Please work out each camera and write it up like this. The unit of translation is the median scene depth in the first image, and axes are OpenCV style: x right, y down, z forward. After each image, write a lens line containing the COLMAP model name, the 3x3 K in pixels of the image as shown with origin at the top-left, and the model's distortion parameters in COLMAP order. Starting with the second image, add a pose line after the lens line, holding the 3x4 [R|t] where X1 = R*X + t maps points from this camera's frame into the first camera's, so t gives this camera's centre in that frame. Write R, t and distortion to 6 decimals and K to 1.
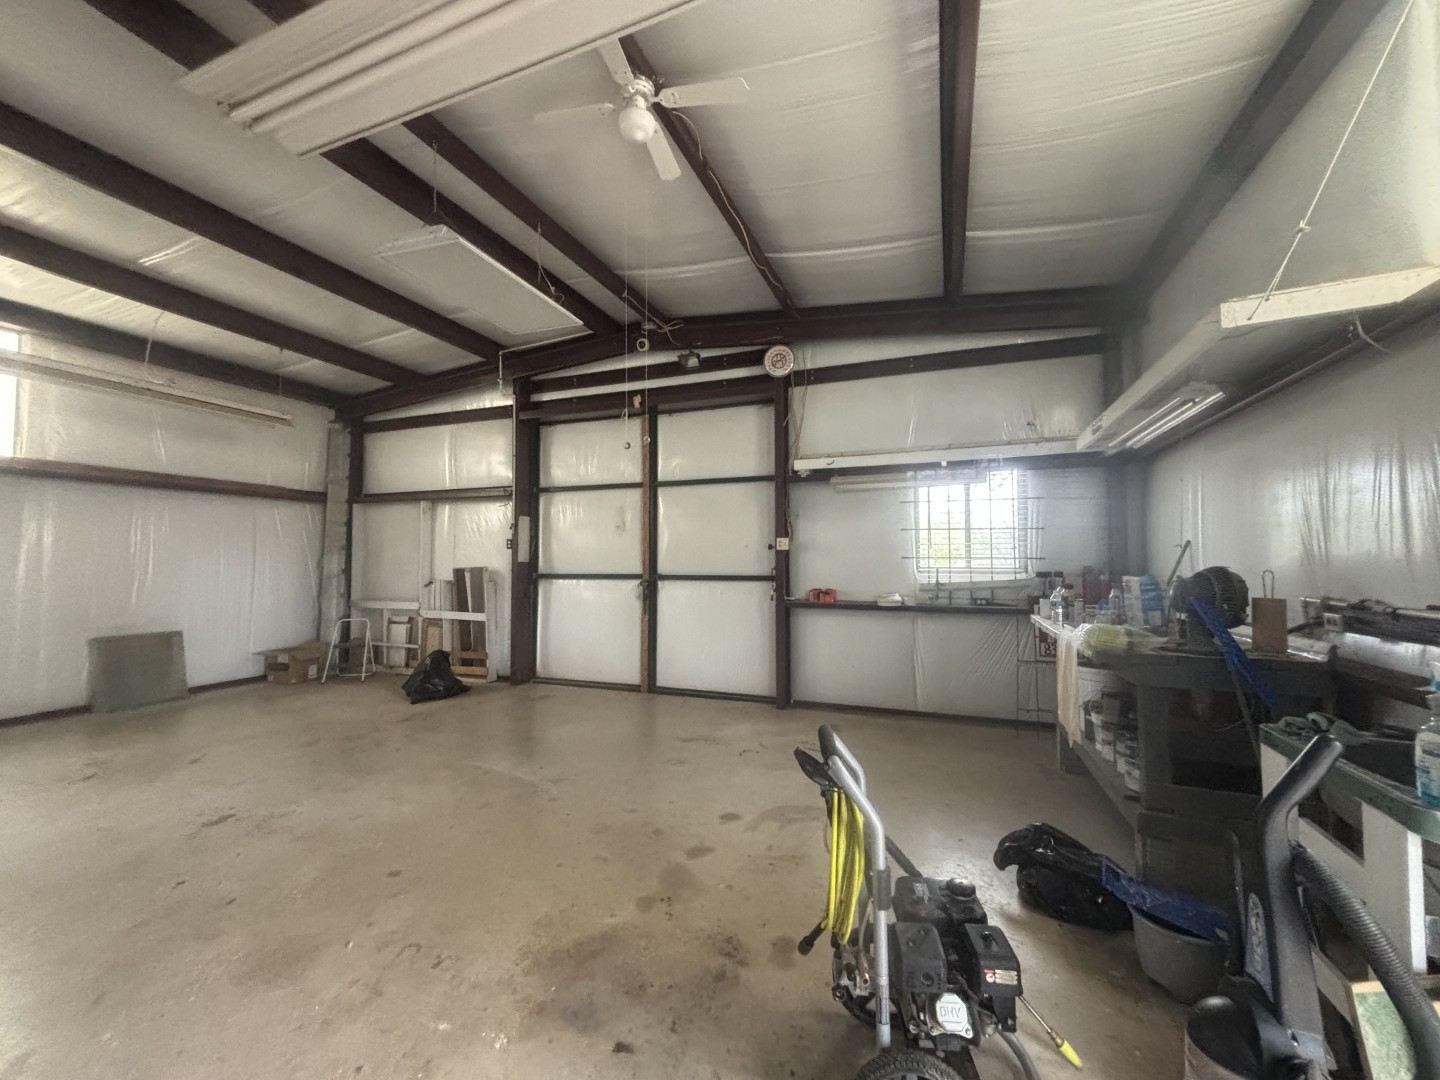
lens RADIAL K [[580.3, 0, 720.0], [0, 580.3, 540.0], [0, 0, 1]] dist [0.000310, 0.000630]
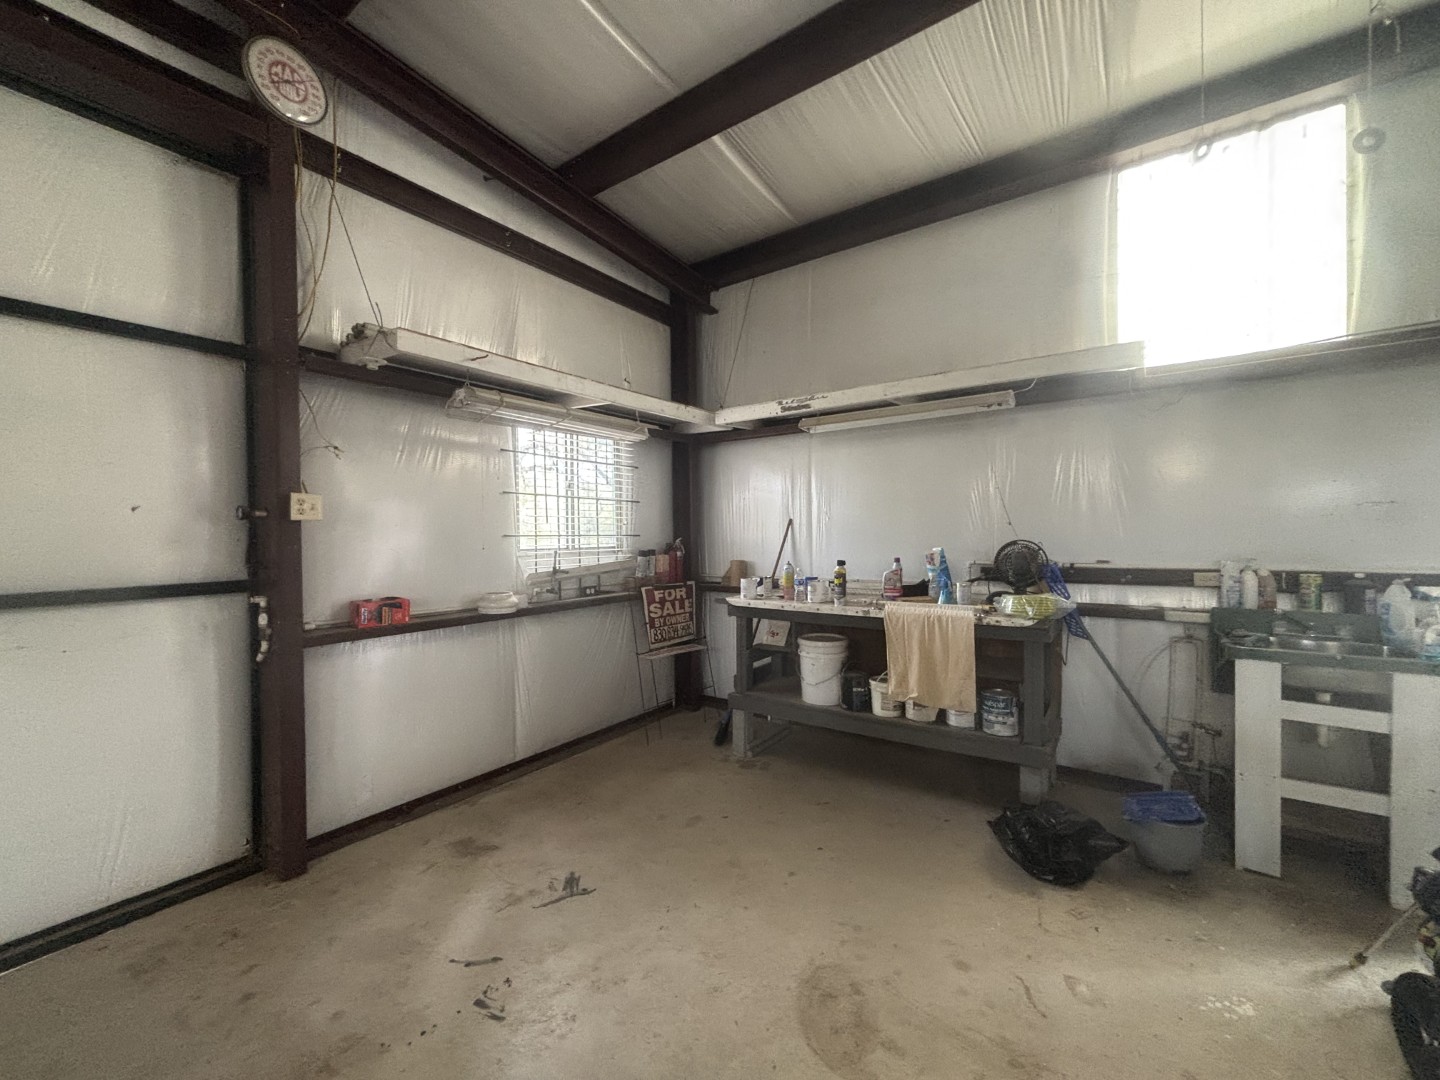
lens RADIAL K [[580.3, 0, 720.0], [0, 580.3, 540.0], [0, 0, 1]] dist [0.000310, 0.000630]
pose [[0.248328, -0.015438, 0.968553, -0.267614], [-0.023160, 0.999493, 0.021870, 0.015811], [-0.968399, -0.027863, 0.247845, 0.633386]]
